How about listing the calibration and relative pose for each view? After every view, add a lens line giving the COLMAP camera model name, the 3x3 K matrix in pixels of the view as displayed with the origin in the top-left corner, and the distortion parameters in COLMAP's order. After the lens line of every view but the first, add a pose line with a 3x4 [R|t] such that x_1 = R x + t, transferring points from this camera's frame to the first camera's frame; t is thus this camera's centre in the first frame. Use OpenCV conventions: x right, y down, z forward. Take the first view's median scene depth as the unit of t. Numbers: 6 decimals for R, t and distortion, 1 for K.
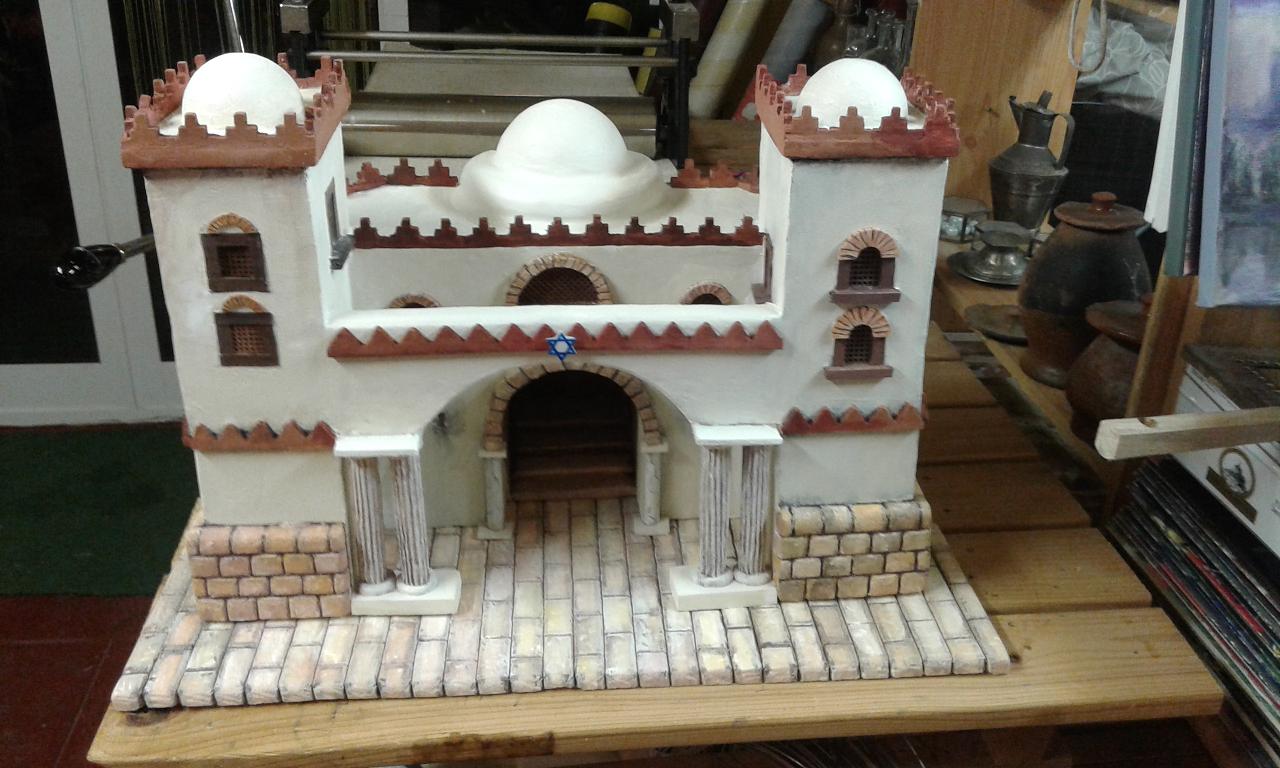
lens RADIAL K [[1125.2, 0, 651.6], [0, 1125.2, 385.4], [0, 0, 1]] dist [0.048518, -0.010306]
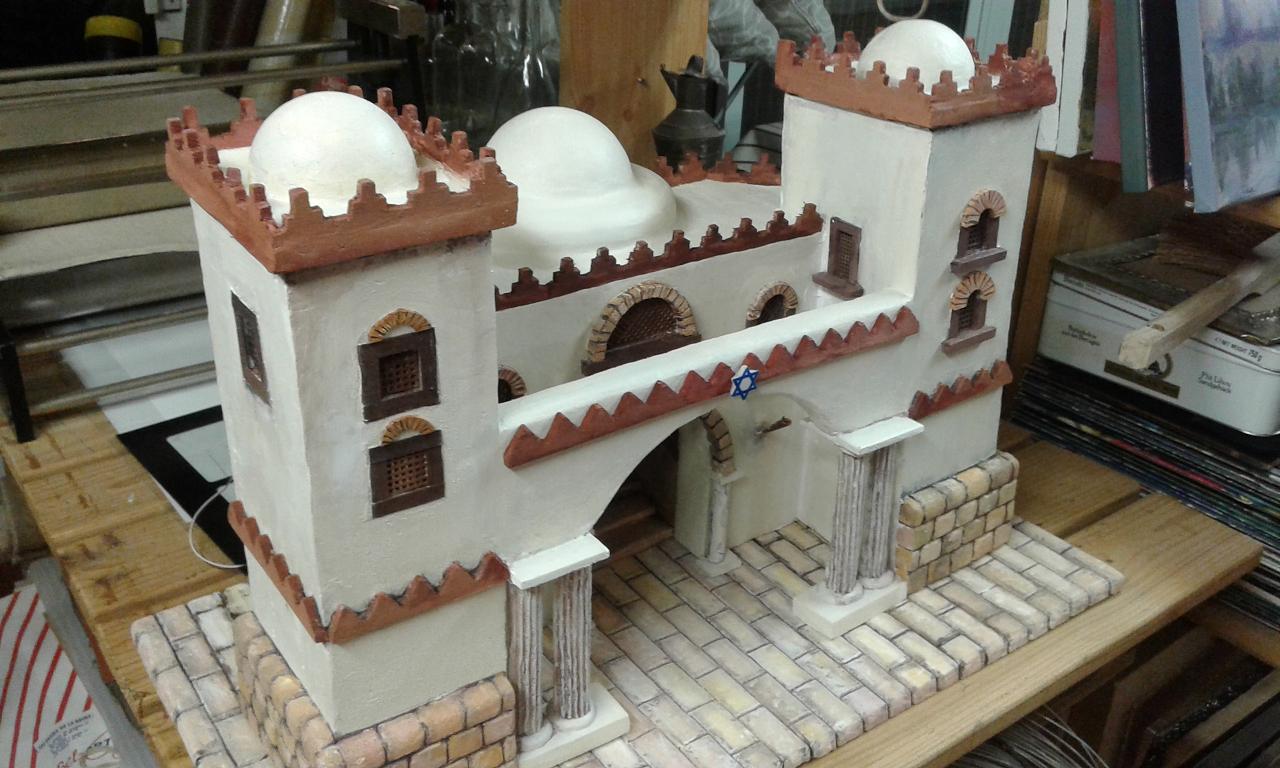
lens RADIAL K [[1142.5, 0, 640.0], [0, 1142.5, 384.0], [0, 0, 1]] dist [0.040276, -0.006552]
pose [[0.865605, -0.235954, 0.441650, -0.495481], [0.234454, 0.970341, 0.058895, -0.096682], [-0.442447, 0.052567, 0.895252, 0.237261]]
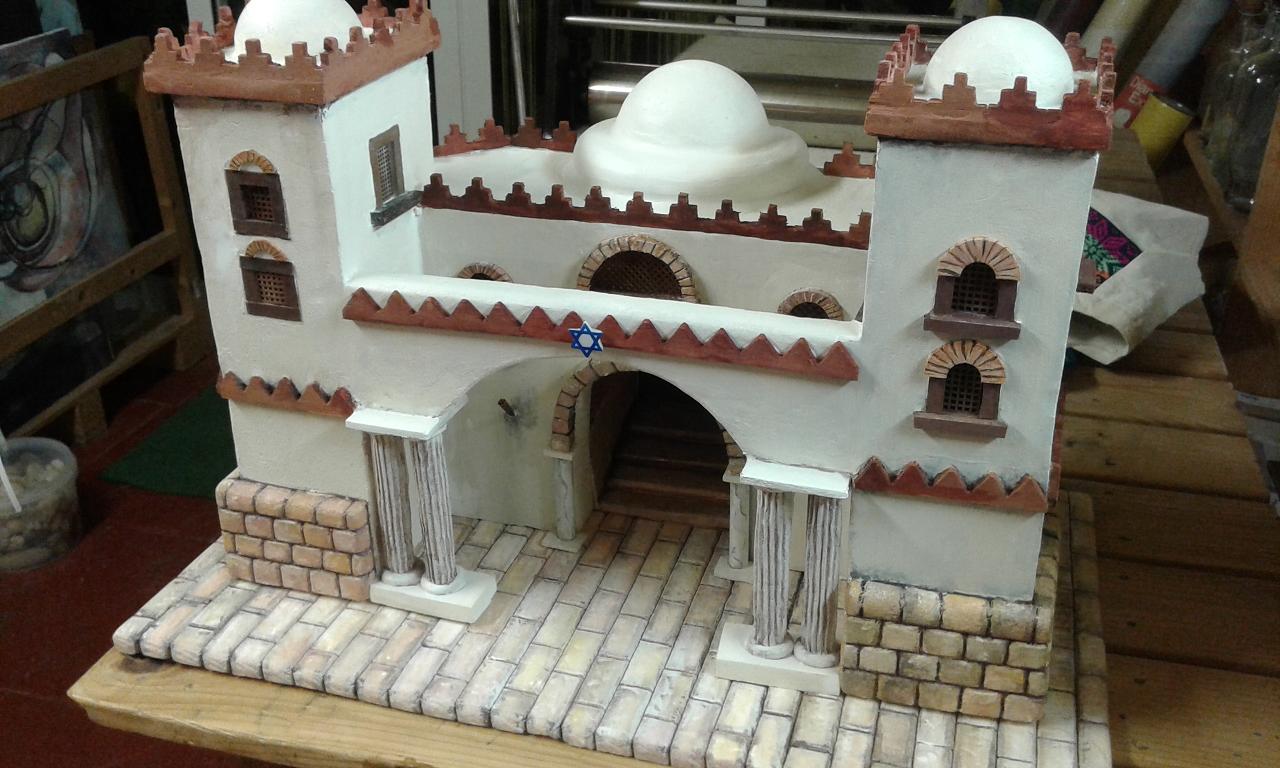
lens RADIAL K [[1142.5, 0, 640.0], [0, 1142.5, 384.0], [0, 0, 1]] dist [0.040276, -0.006552]
pose [[0.937609, 0.141662, -0.317524, 0.218290], [-0.143043, 0.989532, 0.019087, -0.022299], [0.316904, 0.027524, 0.948058, 0.185454]]
